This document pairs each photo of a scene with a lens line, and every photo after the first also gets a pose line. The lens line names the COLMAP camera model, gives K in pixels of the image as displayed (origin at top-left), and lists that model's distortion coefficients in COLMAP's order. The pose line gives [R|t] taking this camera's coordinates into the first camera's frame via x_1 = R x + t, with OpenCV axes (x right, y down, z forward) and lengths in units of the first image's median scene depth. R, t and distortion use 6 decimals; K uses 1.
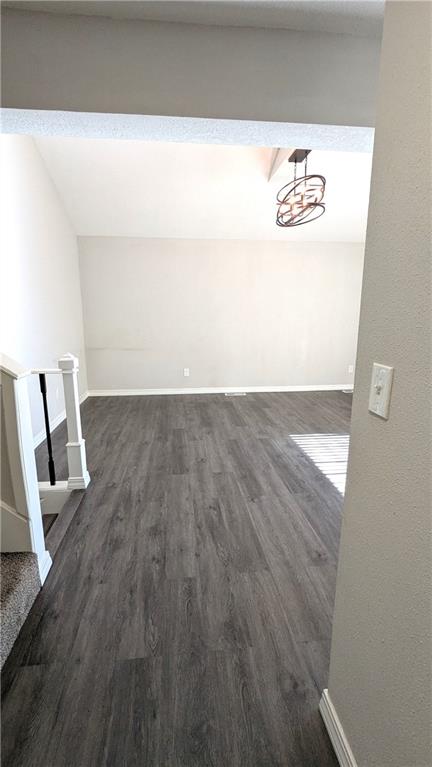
lens RADIAL K [[365.7, 0, 214.7], [0, 365.7, 385.1], [0, 0, 1]] dist [-0.002551, 0.008036]
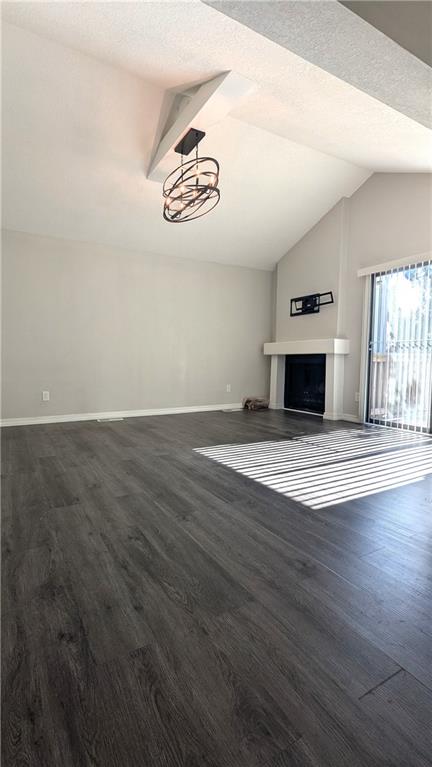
lens RADIAL K [[365.7, 0, 214.7], [0, 365.7, 385.1], [0, 0, 1]] dist [-0.002551, 0.008036]
pose [[0.915876, -0.022954, 0.400805, -0.113169], [0.077094, 0.989839, -0.119480, 0.124391], [-0.393990, 0.140329, 0.908339, 0.238757]]
